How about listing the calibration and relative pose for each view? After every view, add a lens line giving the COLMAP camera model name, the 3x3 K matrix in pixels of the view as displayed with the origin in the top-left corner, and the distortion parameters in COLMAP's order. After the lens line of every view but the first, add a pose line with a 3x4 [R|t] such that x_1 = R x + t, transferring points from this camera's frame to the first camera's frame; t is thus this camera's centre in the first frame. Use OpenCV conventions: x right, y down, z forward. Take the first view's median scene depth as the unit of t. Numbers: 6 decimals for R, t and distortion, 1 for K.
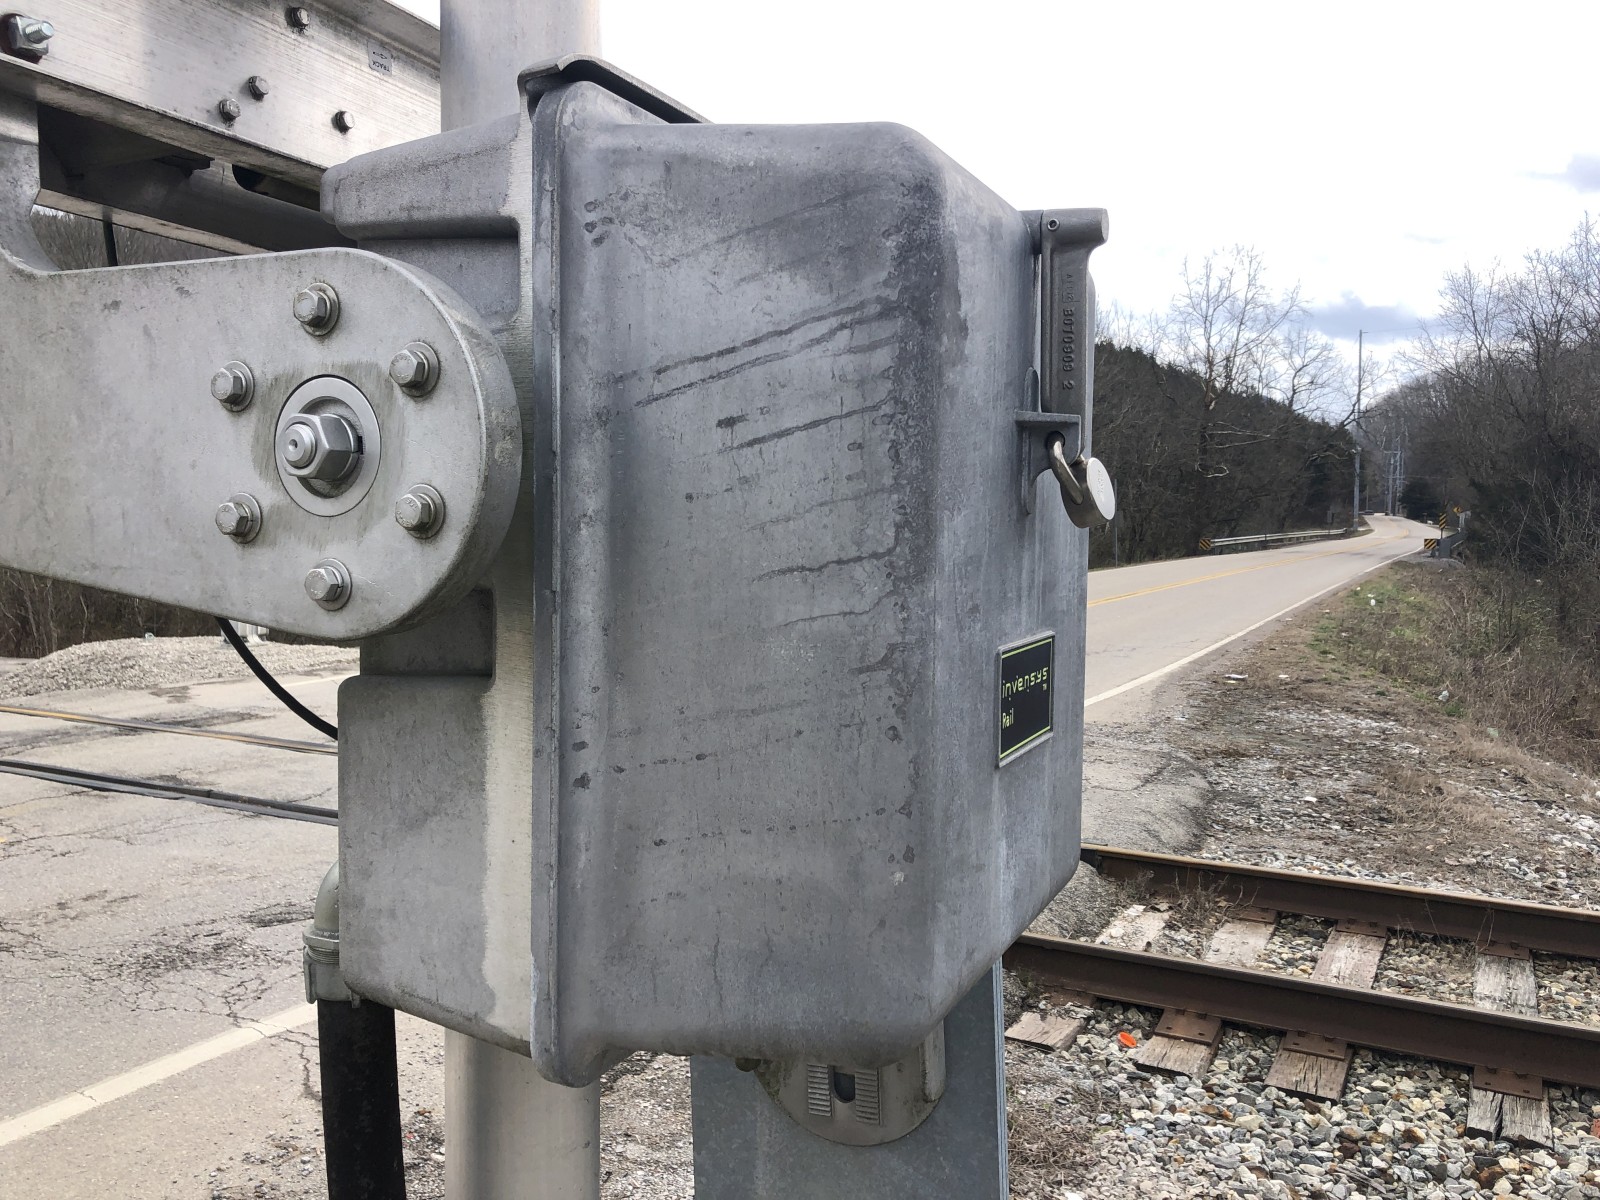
lens RADIAL K [[1288.4, 0, 797.2], [0, 1288.4, 598.4], [0, 0, 1]] dist [0.056572, -0.074260]
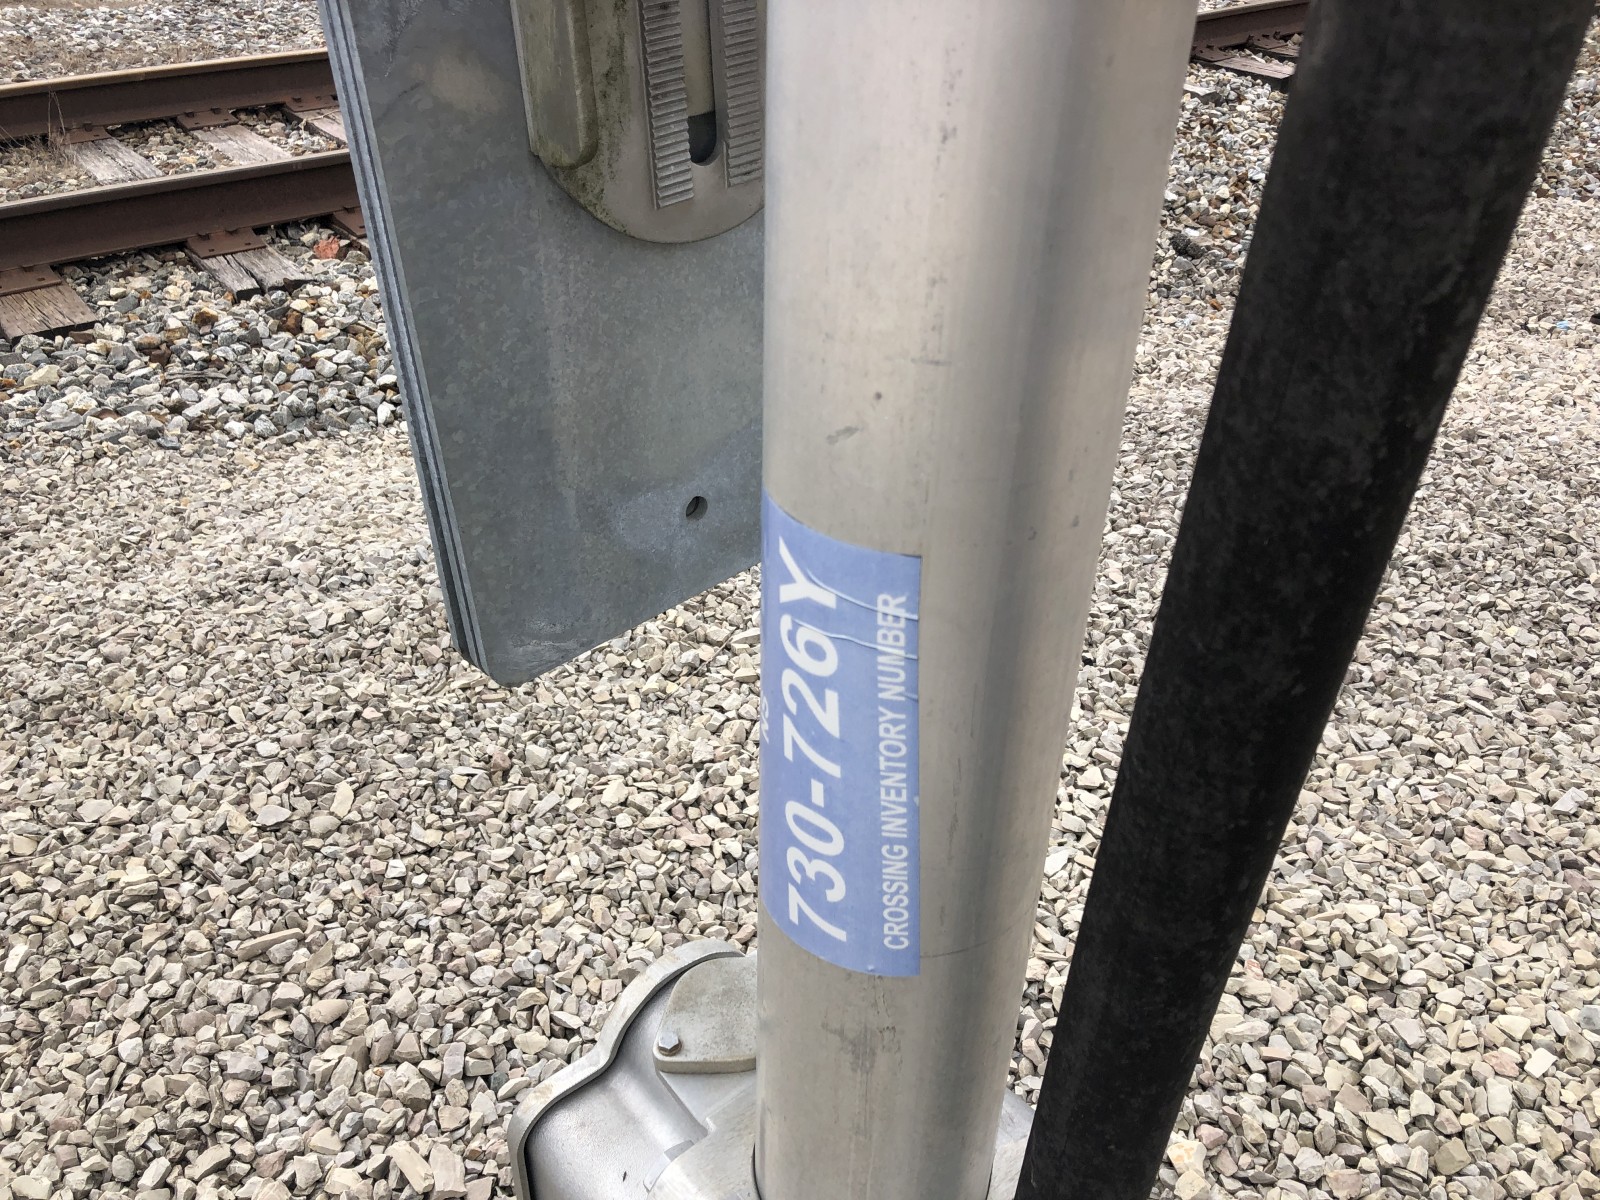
lens RADIAL K [[1288.4, 0, 799.8], [0, 1288.4, 600.4], [0, 0, 1]] dist [0.056572, -0.074260]
pose [[0.384724, -0.523633, 0.760129, -0.173673], [0.036122, 0.831424, 0.554463, 0.083530], [-0.922325, -0.185858, 0.338783, 0.262763]]
